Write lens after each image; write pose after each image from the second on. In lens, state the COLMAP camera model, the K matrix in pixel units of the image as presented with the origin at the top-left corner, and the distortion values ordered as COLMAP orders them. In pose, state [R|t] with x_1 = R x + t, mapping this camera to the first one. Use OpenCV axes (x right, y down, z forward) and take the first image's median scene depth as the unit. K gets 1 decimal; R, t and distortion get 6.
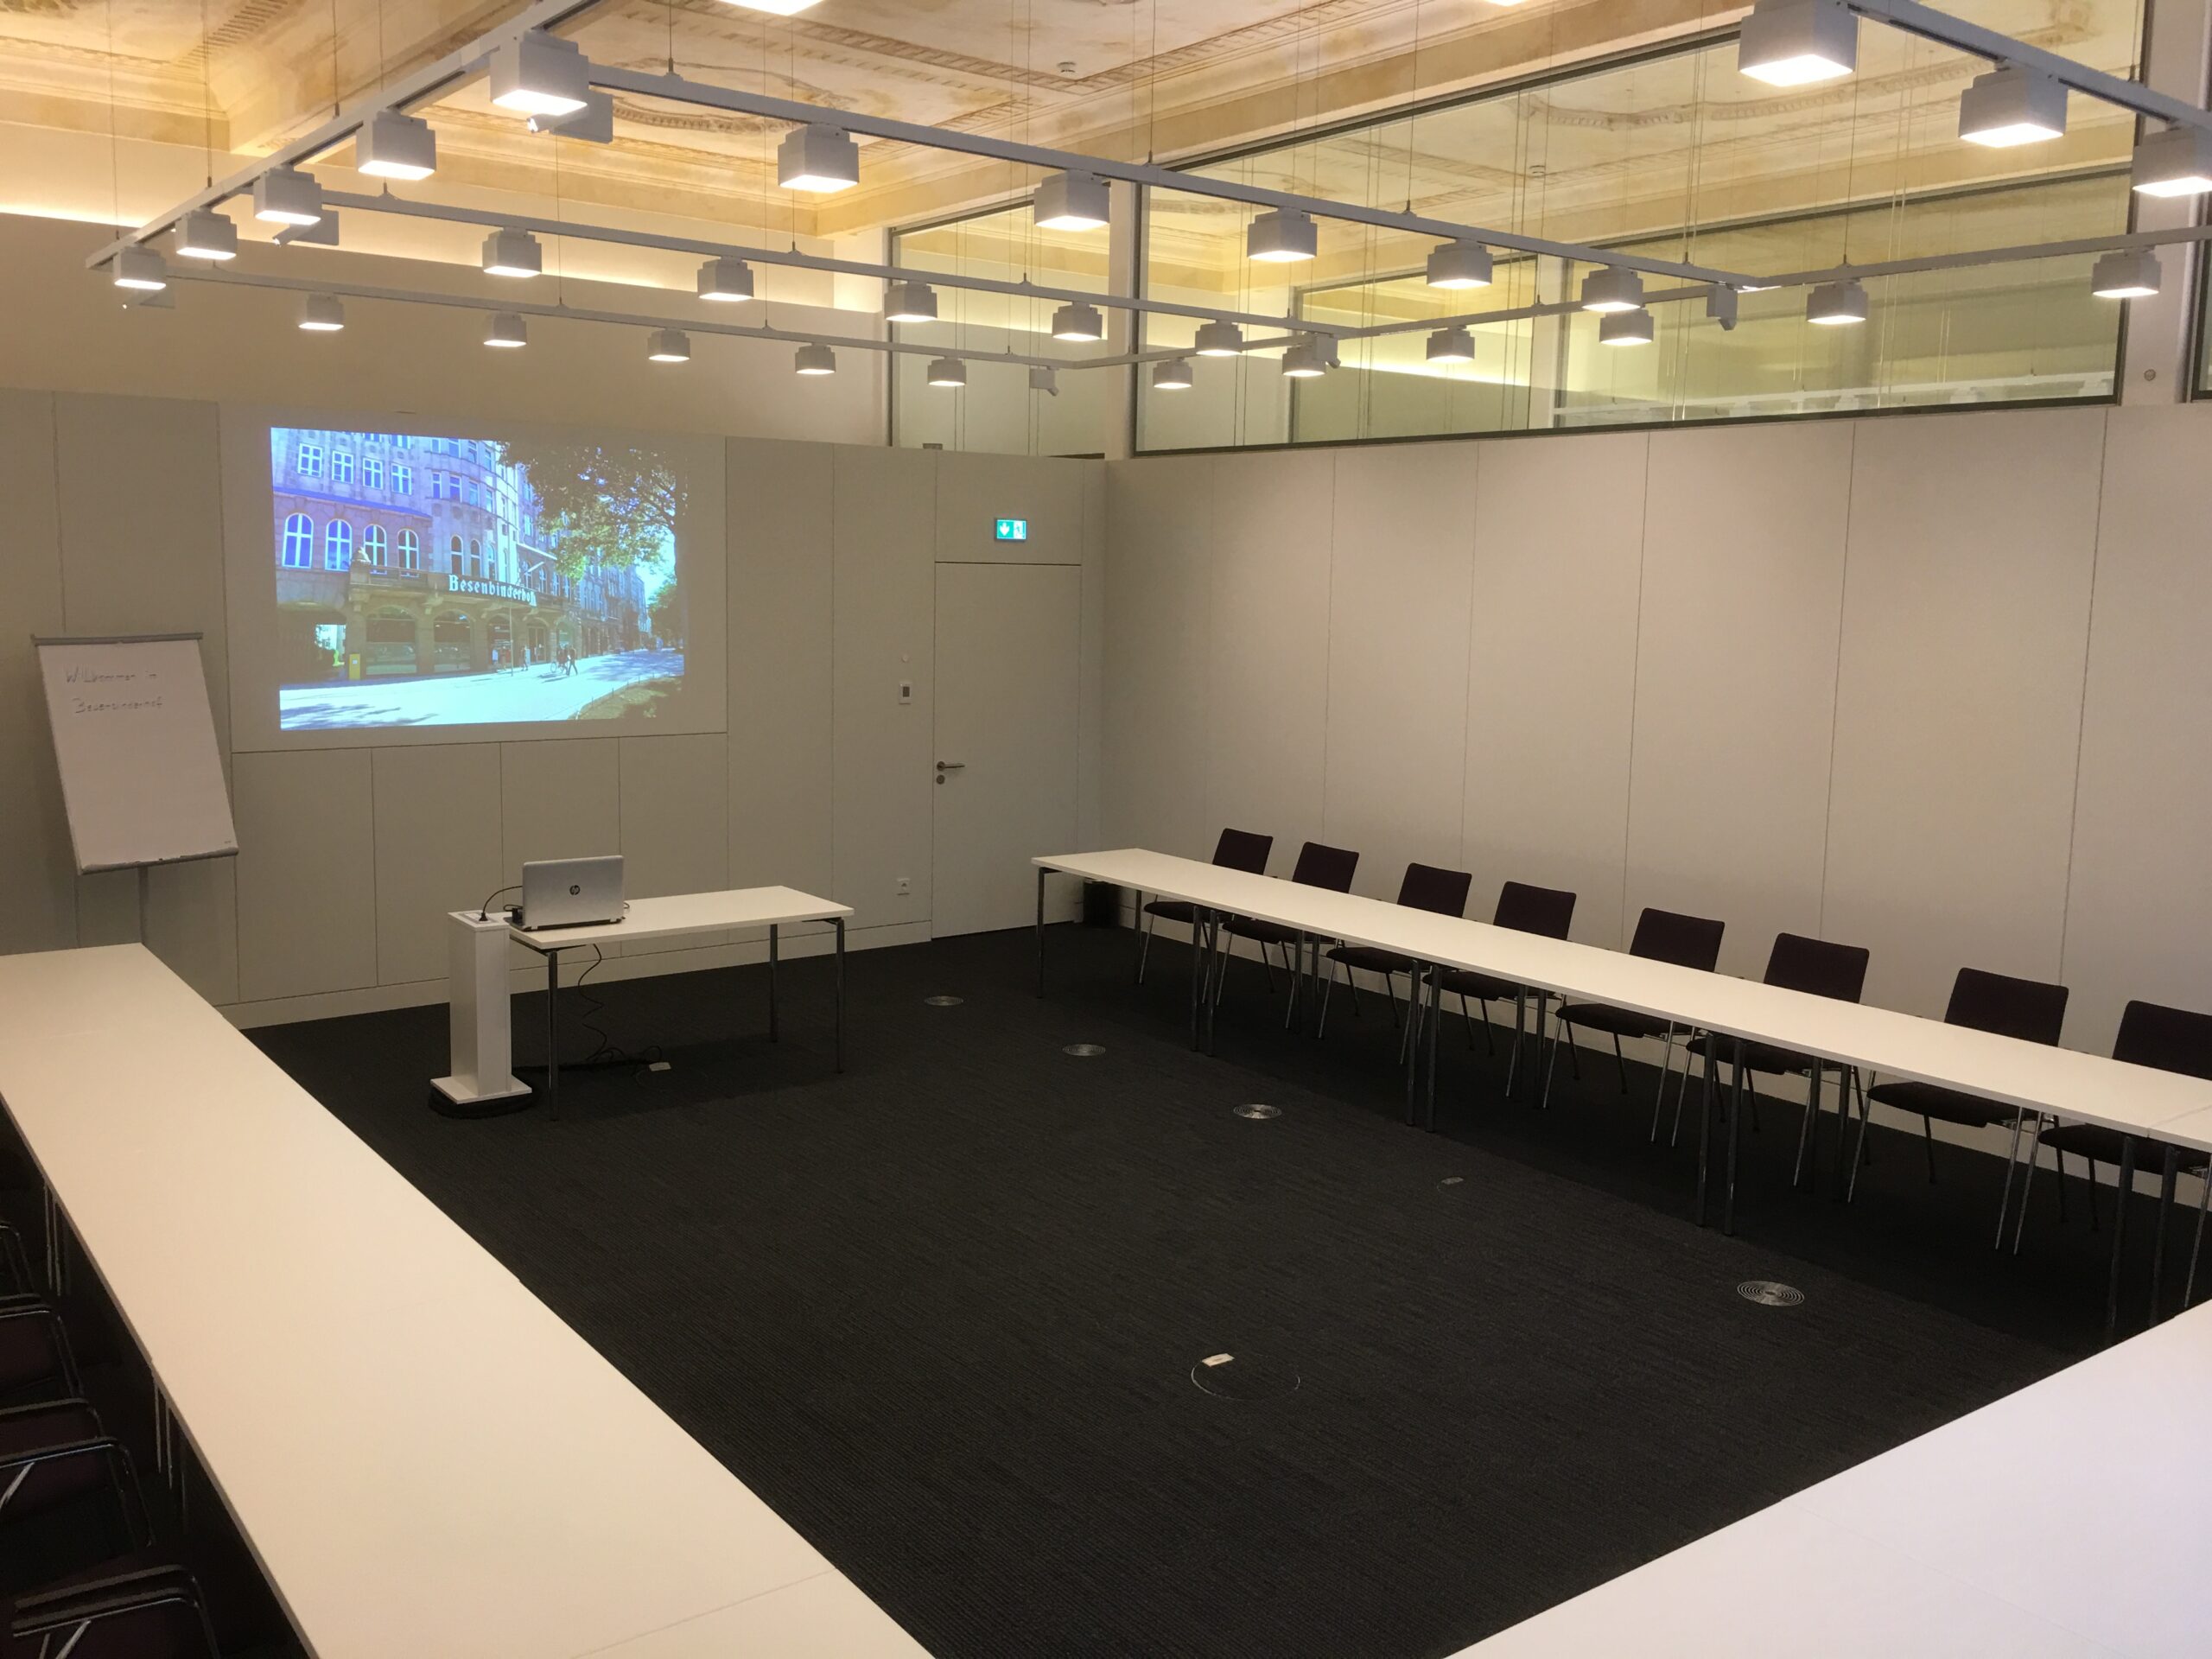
lens RADIAL K [[1912.8, 0, 1111.4], [0, 1912.8, 831.6], [0, 0, 1]] dist [0.063884, -0.019505]
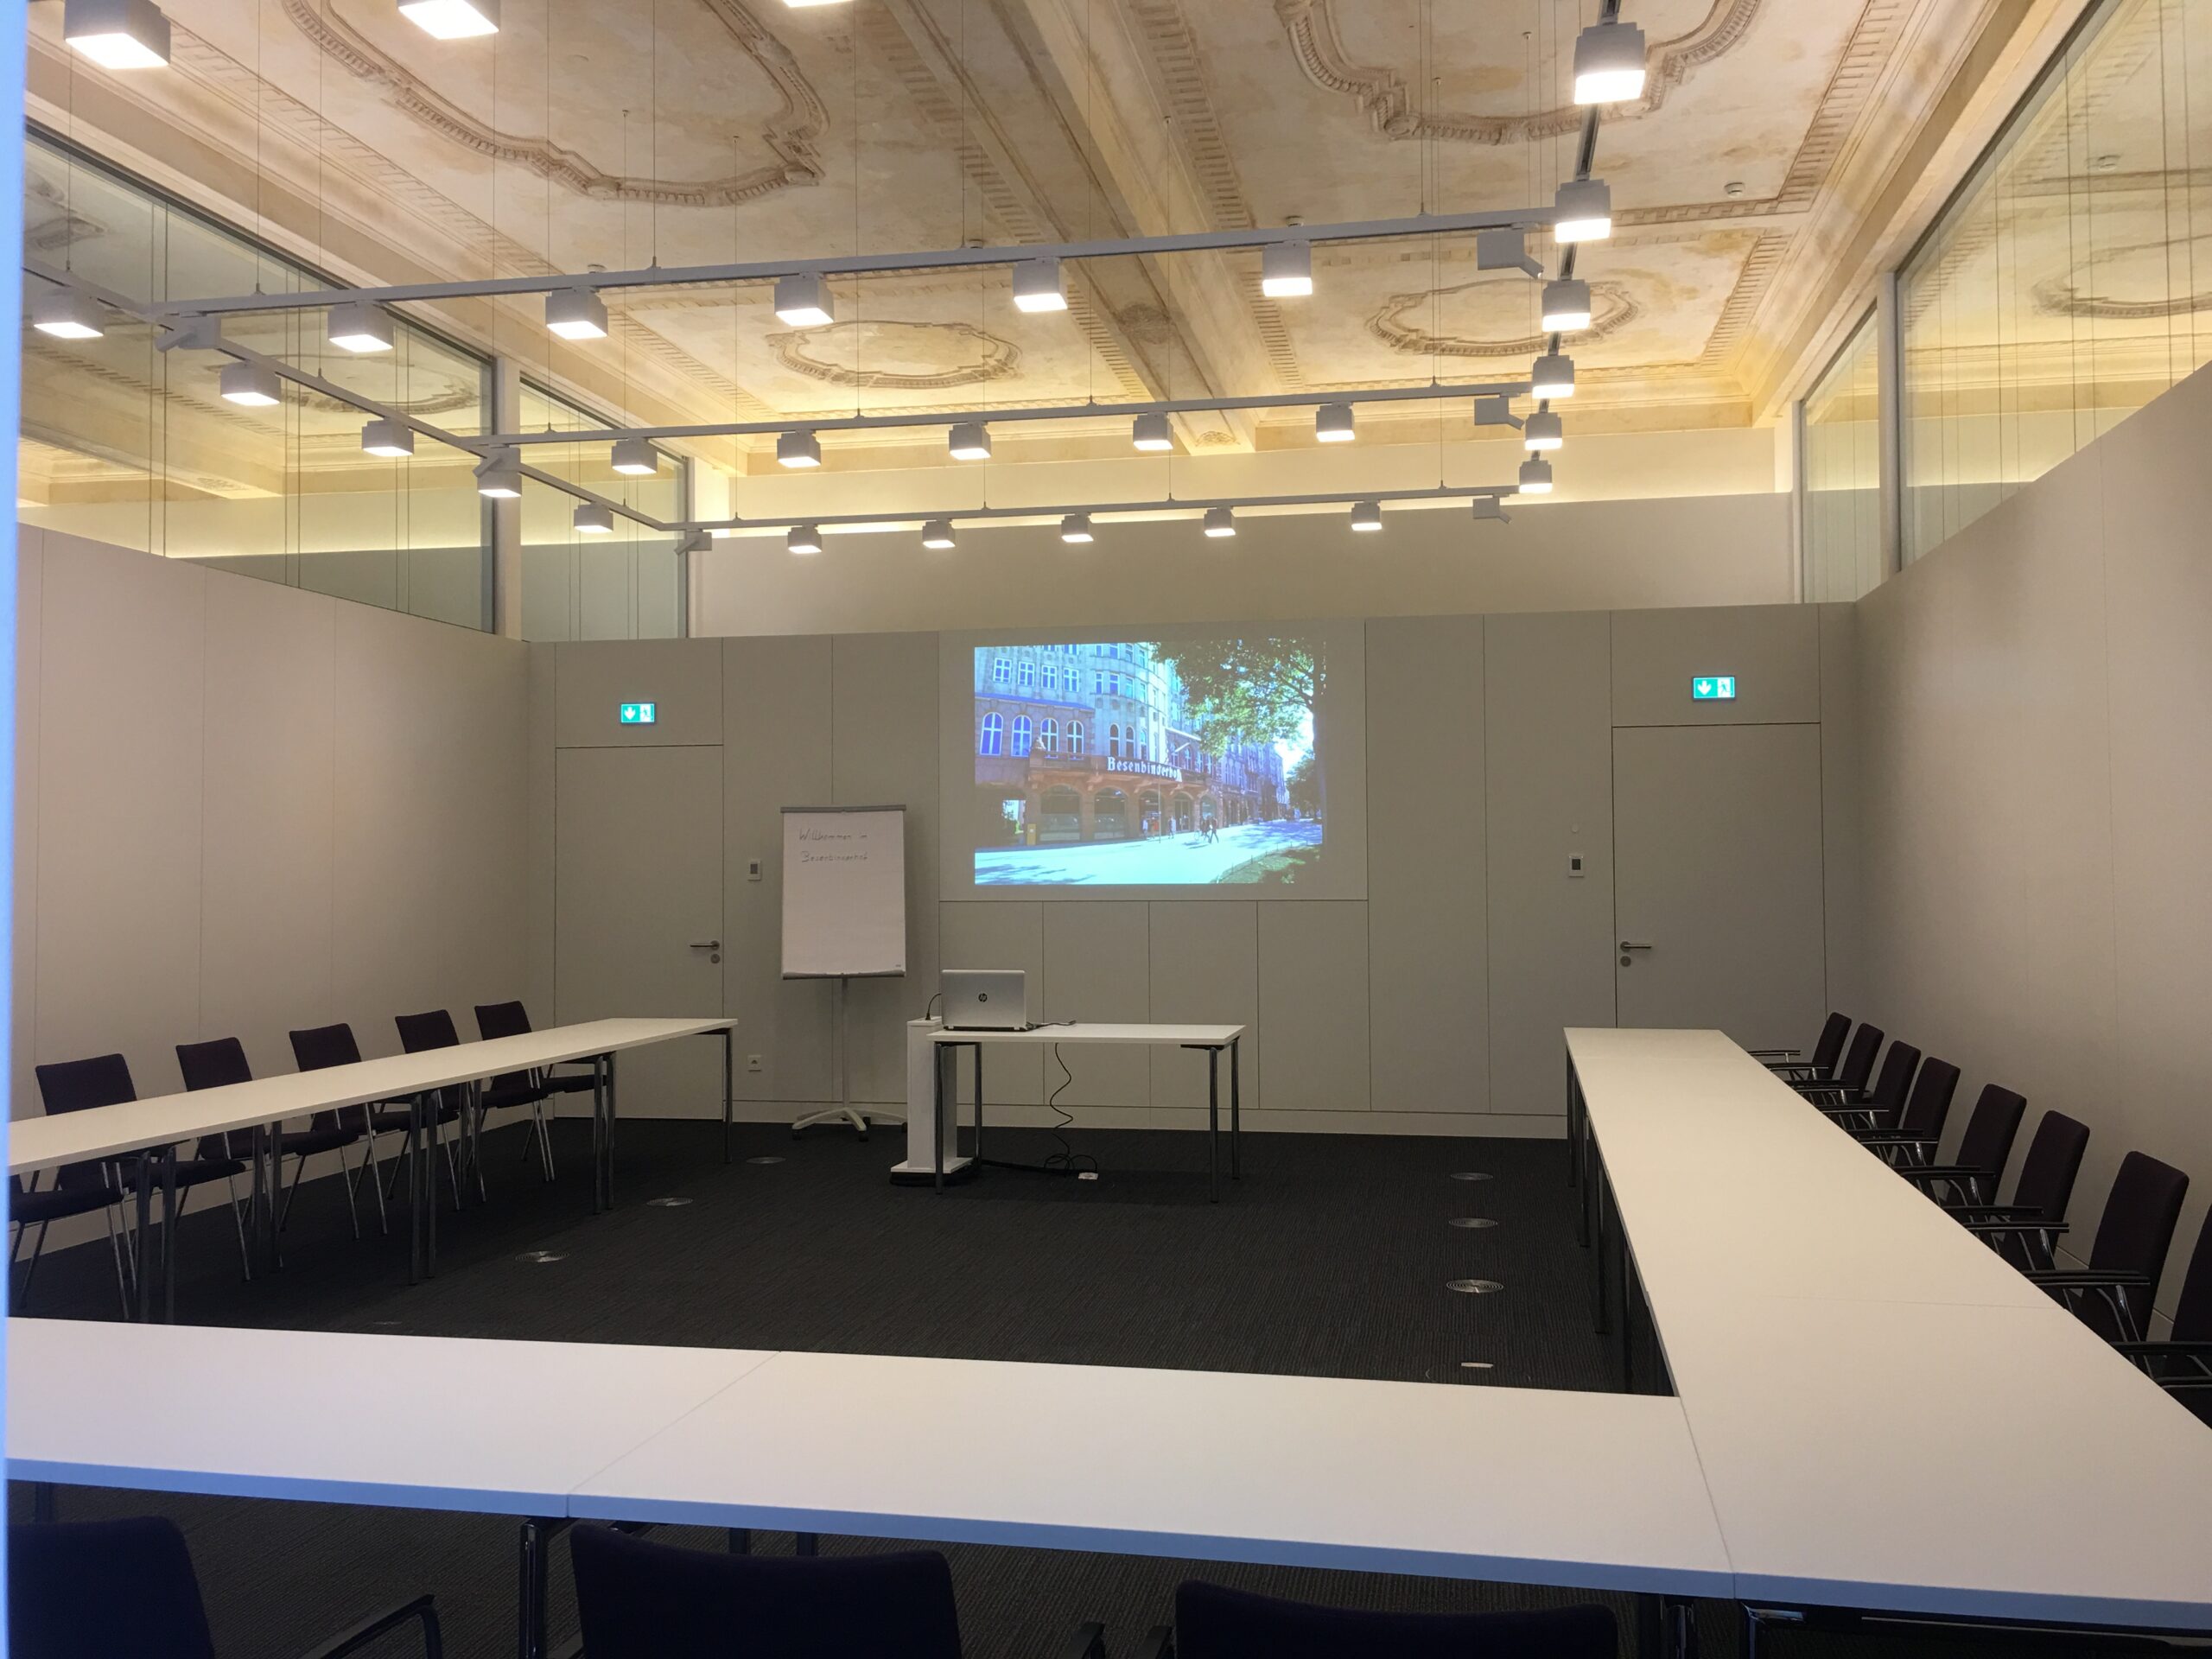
lens RADIAL K [[1912.8, 0, 1096.9], [0, 1912.8, 836.3], [0, 0, 1]] dist [0.063884, -0.019505]
pose [[0.651656, -0.035116, -0.757701, 0.529361], [-0.087309, 0.988816, -0.120917, 0.055982], [0.753473, 0.144951, 0.641302, 0.249832]]
